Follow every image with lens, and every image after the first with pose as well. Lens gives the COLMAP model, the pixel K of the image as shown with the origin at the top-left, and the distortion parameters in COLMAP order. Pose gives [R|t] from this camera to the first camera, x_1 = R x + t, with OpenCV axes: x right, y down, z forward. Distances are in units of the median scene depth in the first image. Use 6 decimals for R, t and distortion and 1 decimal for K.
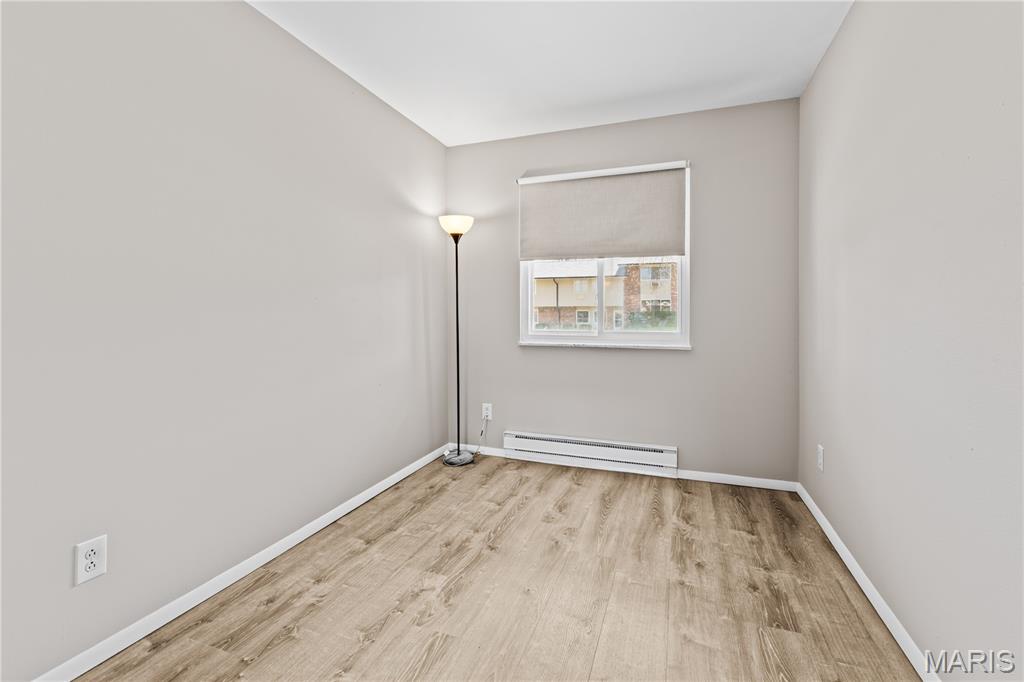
lens RADIAL K [[424.3, 0, 520.2], [0, 424.3, 307.1], [0, 0, 1]] dist [-0.000658, -0.001114]
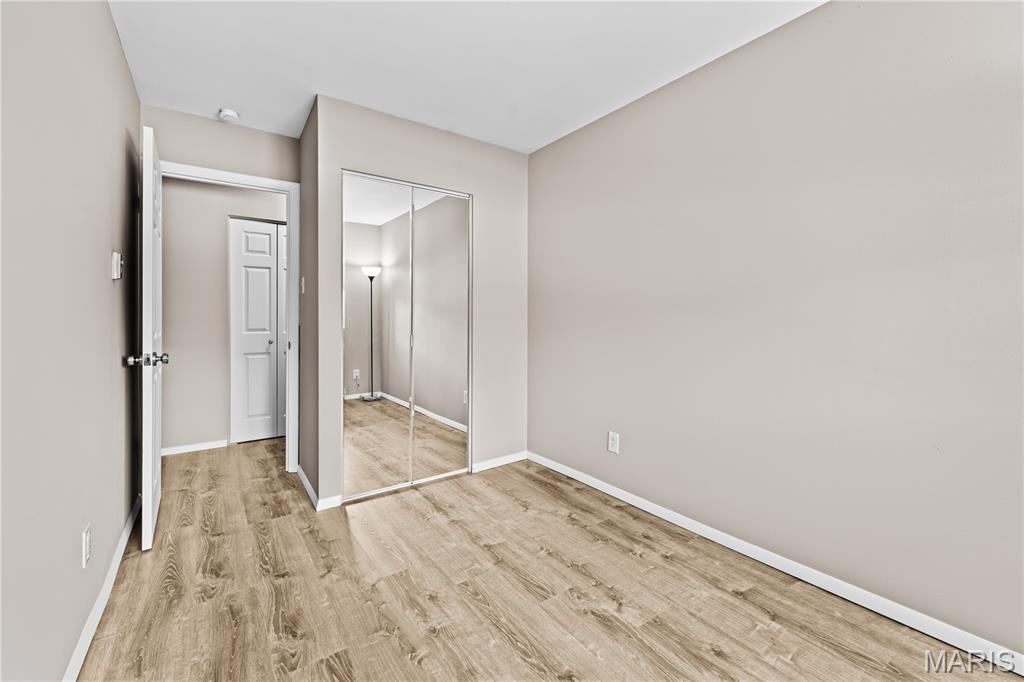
lens RADIAL K [[424.3, 0, 510.9], [0, 424.3, 330.9], [0, 0, 1]] dist [-0.000658, -0.001114]
pose [[-0.562742, 0.018279, -0.826430, 0.698166], [0.008054, 0.999829, 0.016630, 0.024800], [0.826593, 0.002702, -0.562793, 1.333517]]
